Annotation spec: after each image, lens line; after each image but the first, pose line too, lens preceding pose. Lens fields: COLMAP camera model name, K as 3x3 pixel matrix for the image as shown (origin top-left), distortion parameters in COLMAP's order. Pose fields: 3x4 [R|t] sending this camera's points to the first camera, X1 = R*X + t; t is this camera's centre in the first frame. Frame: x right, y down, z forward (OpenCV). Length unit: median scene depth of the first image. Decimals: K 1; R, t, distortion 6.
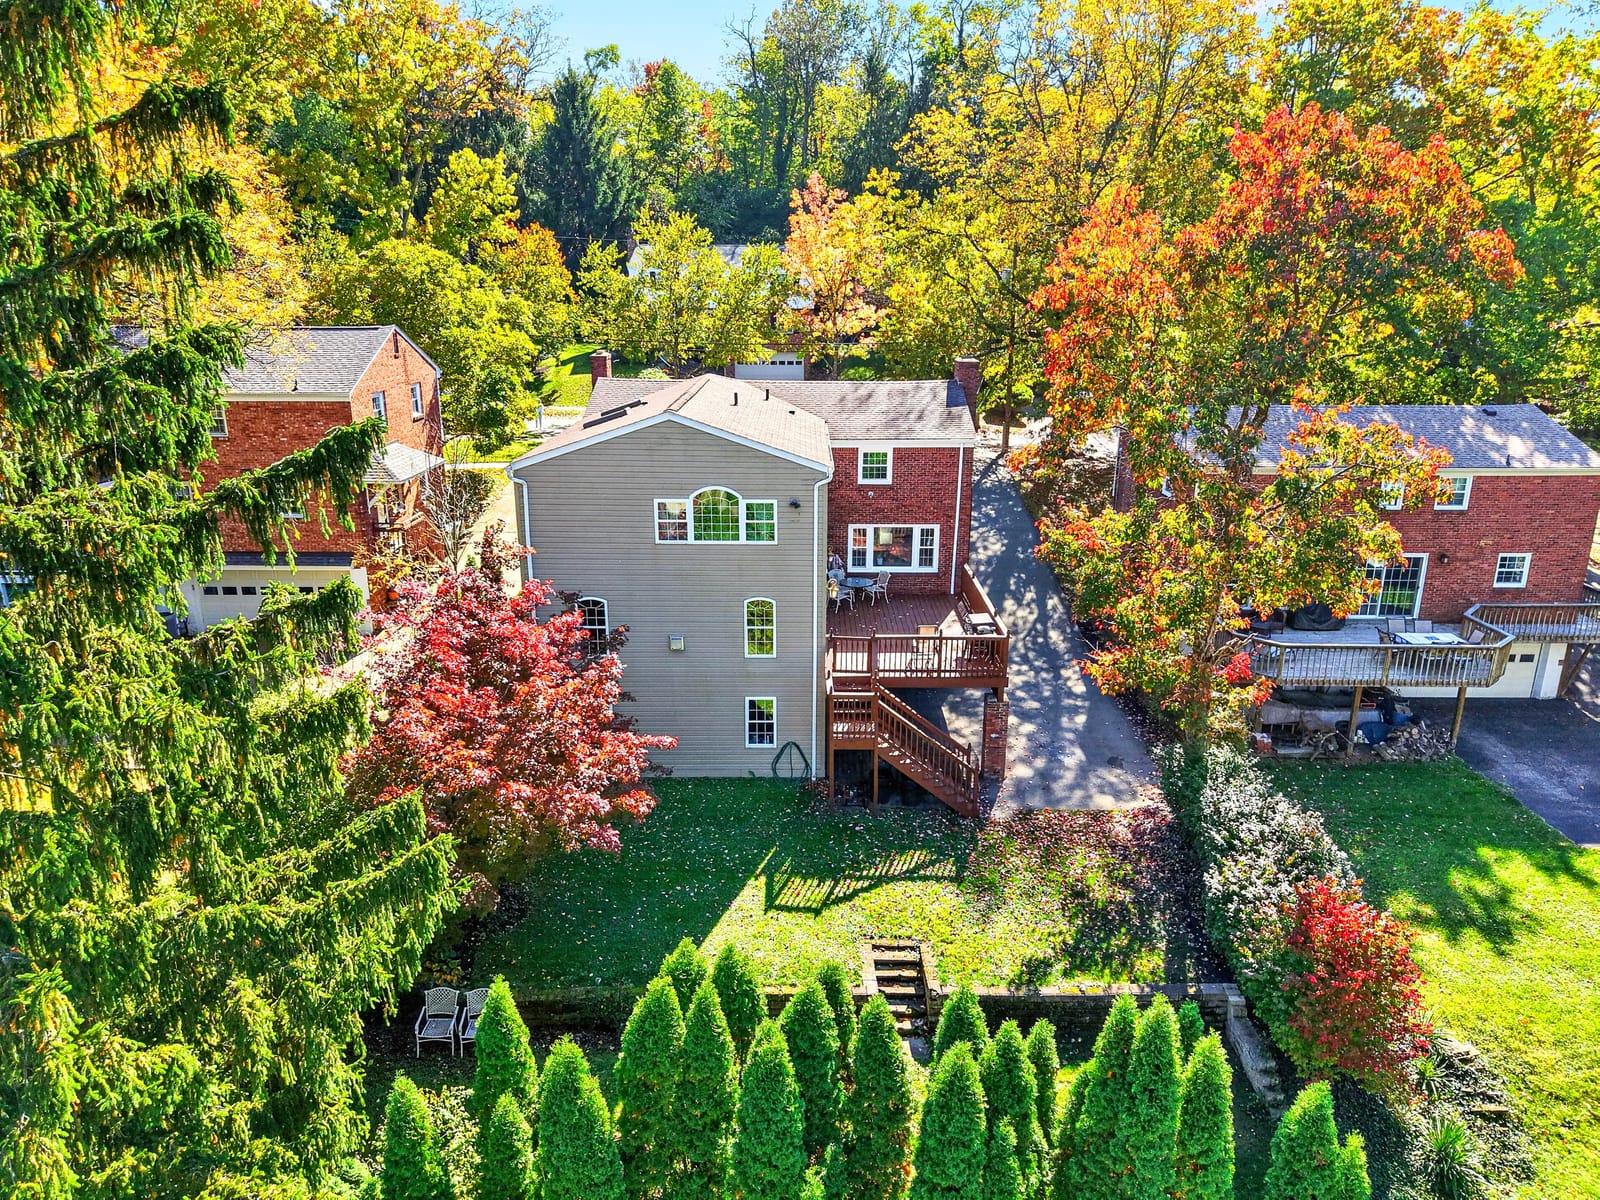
lens RADIAL K [[1076.2, 0, 809.3], [0, 1076.2, 592.1], [0, 0, 1]] dist [0.045427, -0.045735]
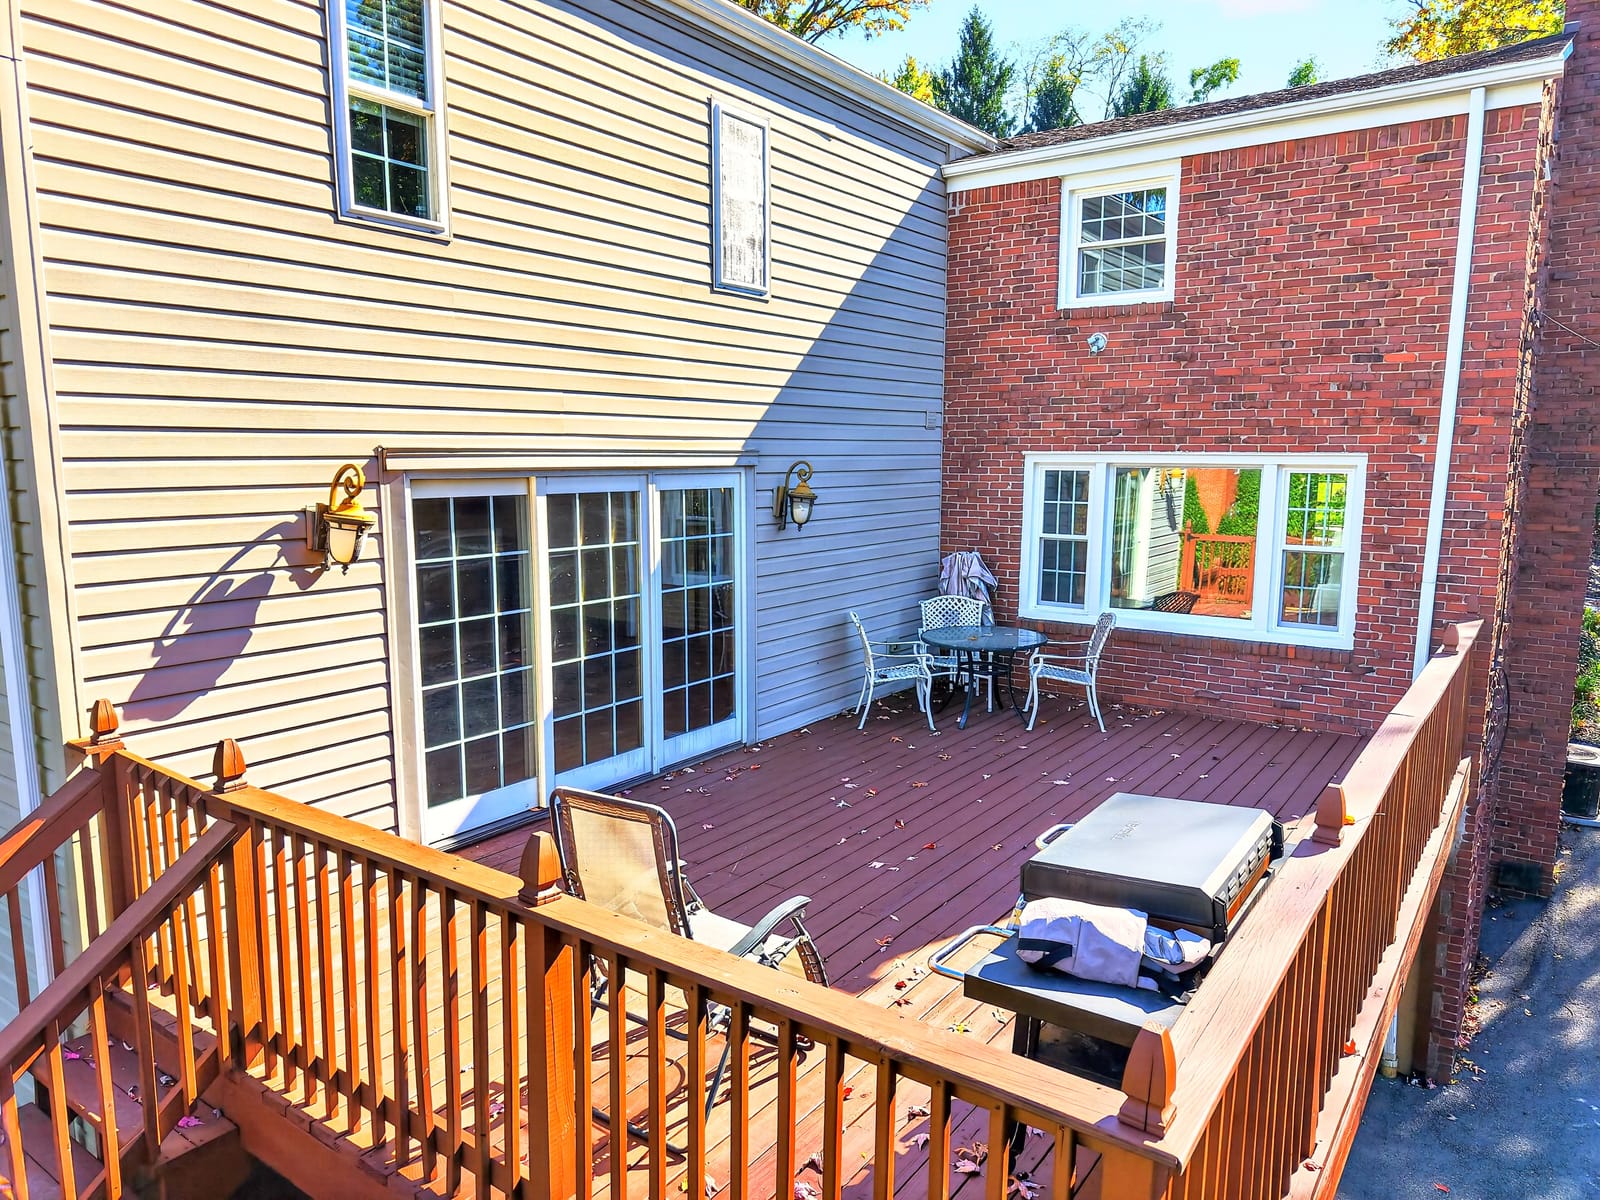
lens RADIAL K [[1076.2, 0, 801.3], [0, 1076.2, 596.9], [0, 0, 1]] dist [0.045427, -0.045735]
pose [[0.811345, 0.077216, -0.579445, 0.209049], [-0.158822, 0.983069, -0.091381, 0.016745], [0.562579, 0.166170, 0.809872, 0.936517]]
